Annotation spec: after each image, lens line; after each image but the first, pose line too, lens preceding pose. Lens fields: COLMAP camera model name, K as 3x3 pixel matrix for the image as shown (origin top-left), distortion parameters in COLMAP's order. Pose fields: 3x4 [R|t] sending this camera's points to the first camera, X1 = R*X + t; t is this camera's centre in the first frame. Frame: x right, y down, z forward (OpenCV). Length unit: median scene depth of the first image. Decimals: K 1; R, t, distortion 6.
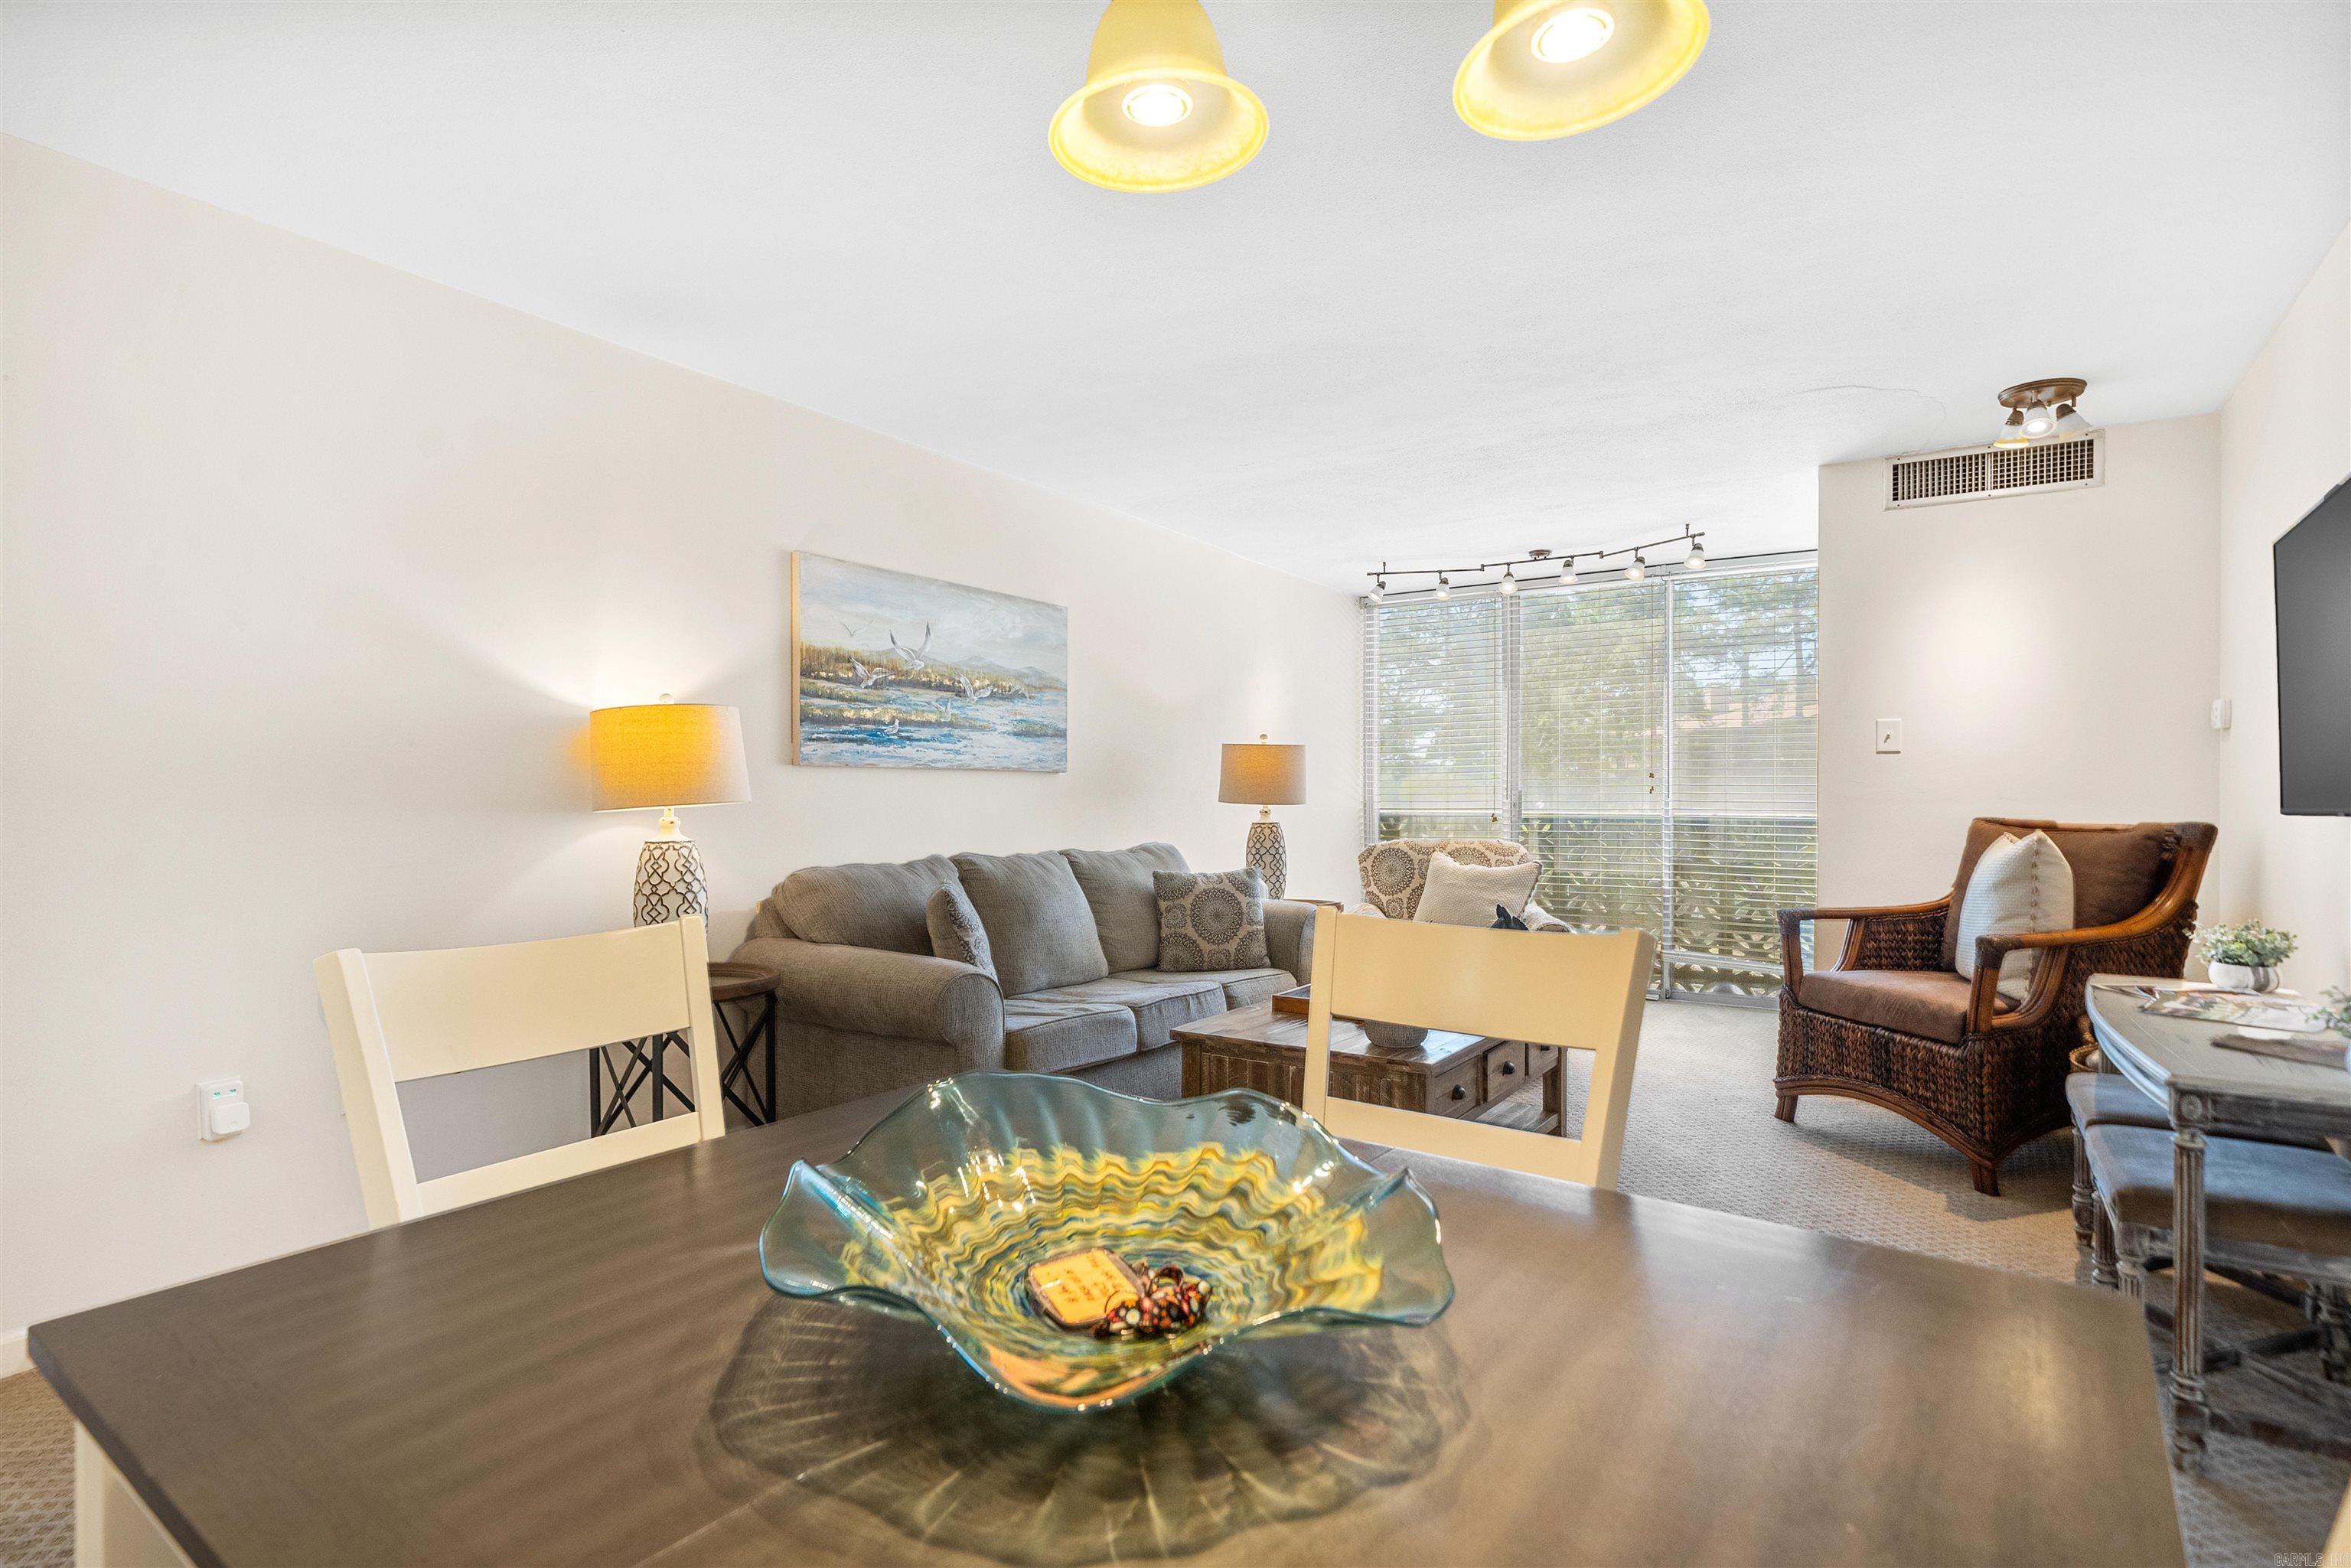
lens RADIAL K [[1186.7, 0, 1154.7], [0, 1186.7, 809.0], [0, 0, 1]] dist [-0.001079, 0.002024]
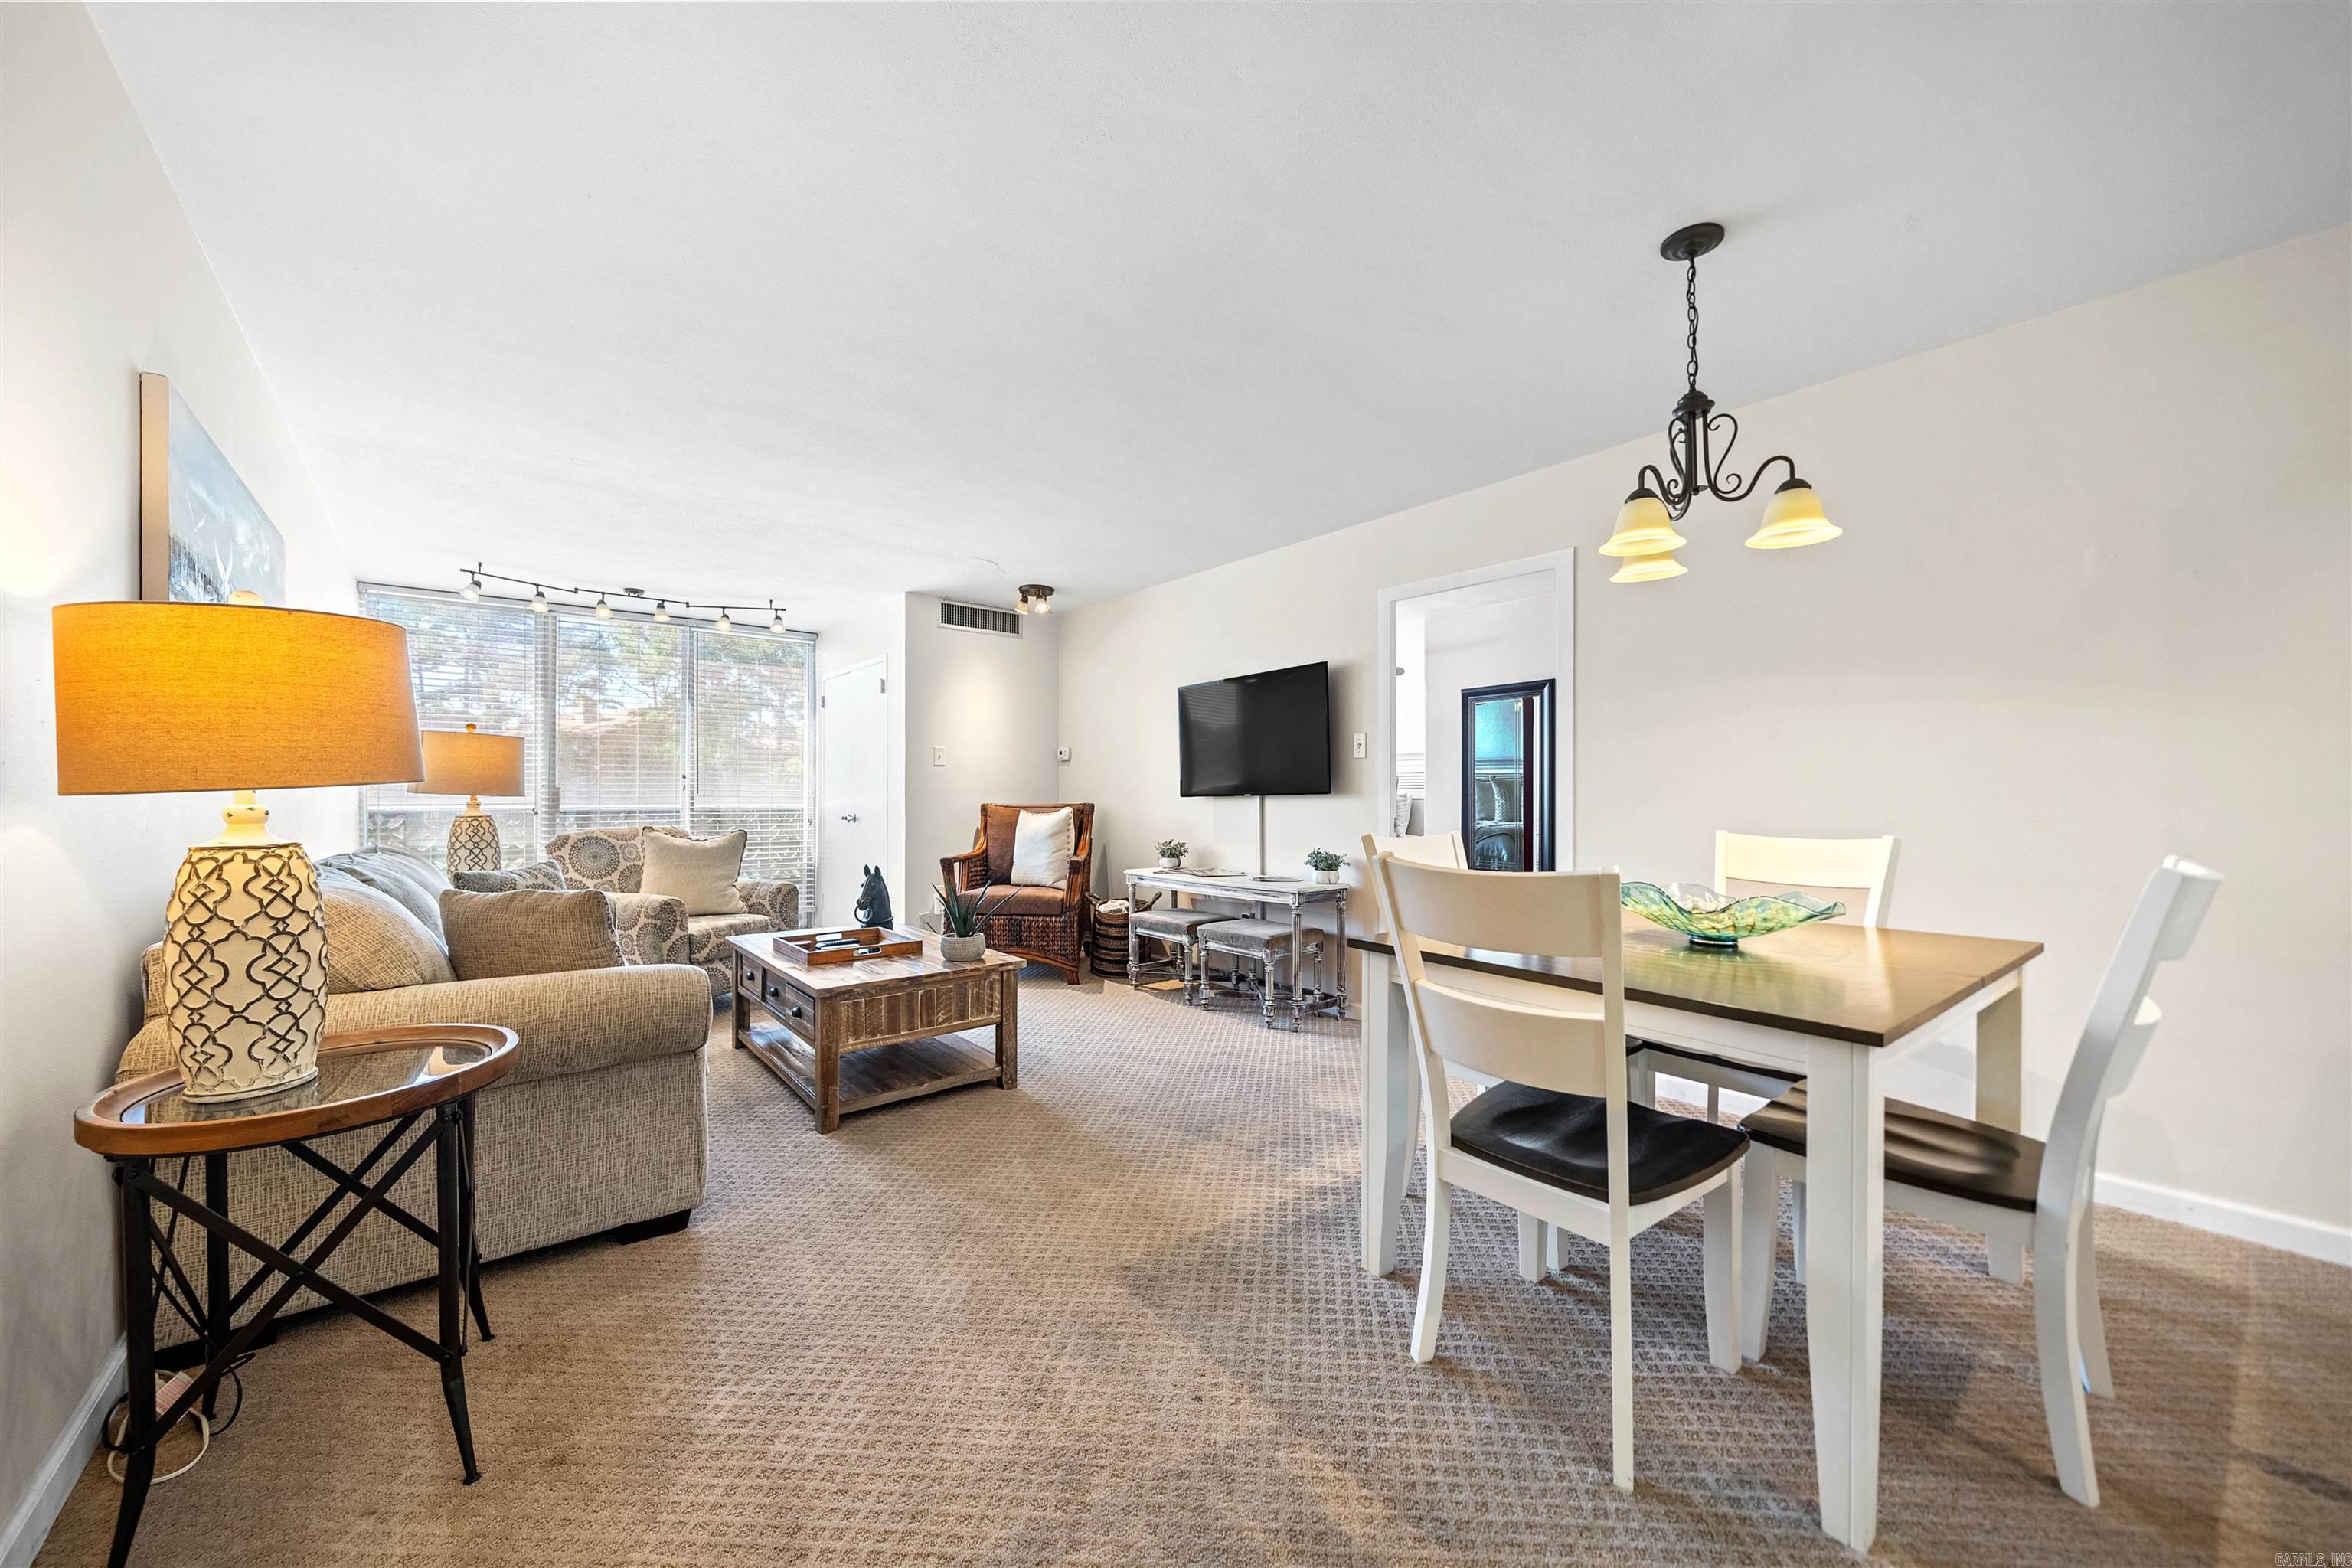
lens RADIAL K [[850.3, 0, 1159.2], [0, 850.3, 804.1], [0, 0, 1]] dist [-0.001911, -0.000047]
pose [[0.285387, -0.007285, 0.958385, -0.527896], [0.012591, 0.999913, 0.003851, 0.008140], [-0.958330, 0.010968, 0.285454, 0.357227]]
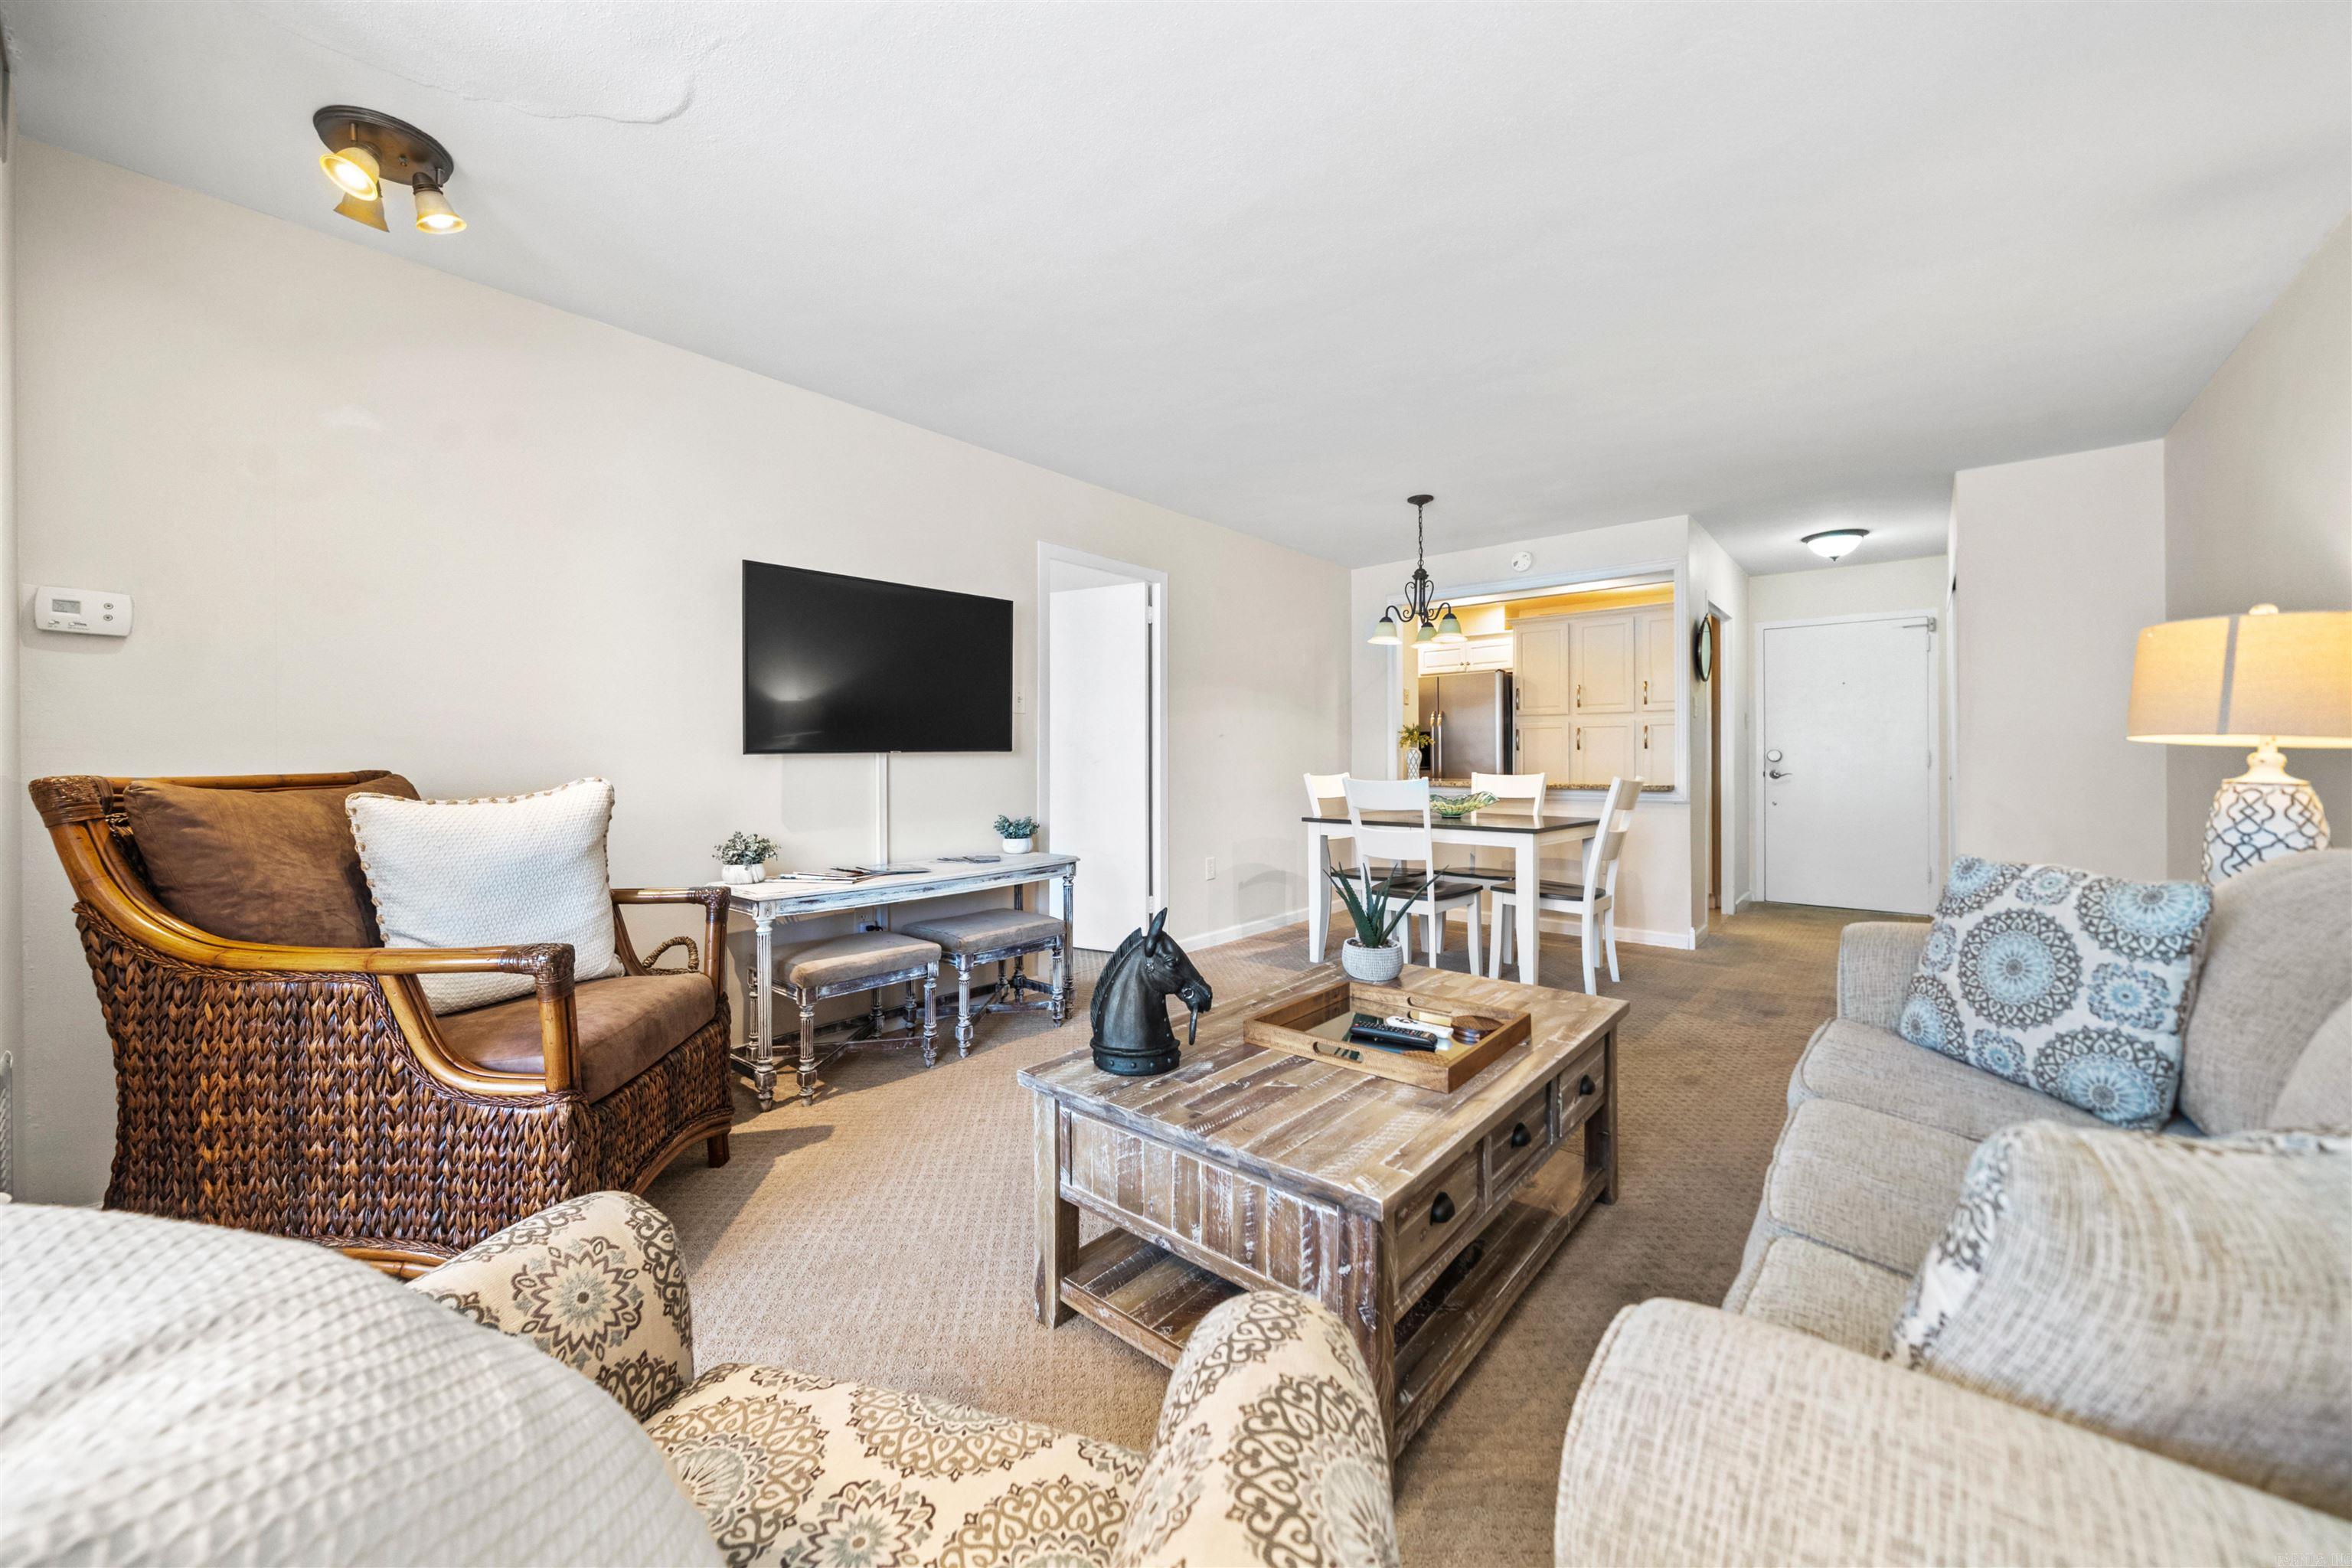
lens RADIAL K [[877.9, 0, 1174.8], [0, 877.9, 755.3], [0, 0, 1]] dist [0.000034, -0.000602]
pose [[-0.994724, 0.003524, 0.102526, 0.212759], [0.004527, 0.999944, 0.009557, -0.001084], [-0.102487, 0.009971, -0.994684, 1.319841]]
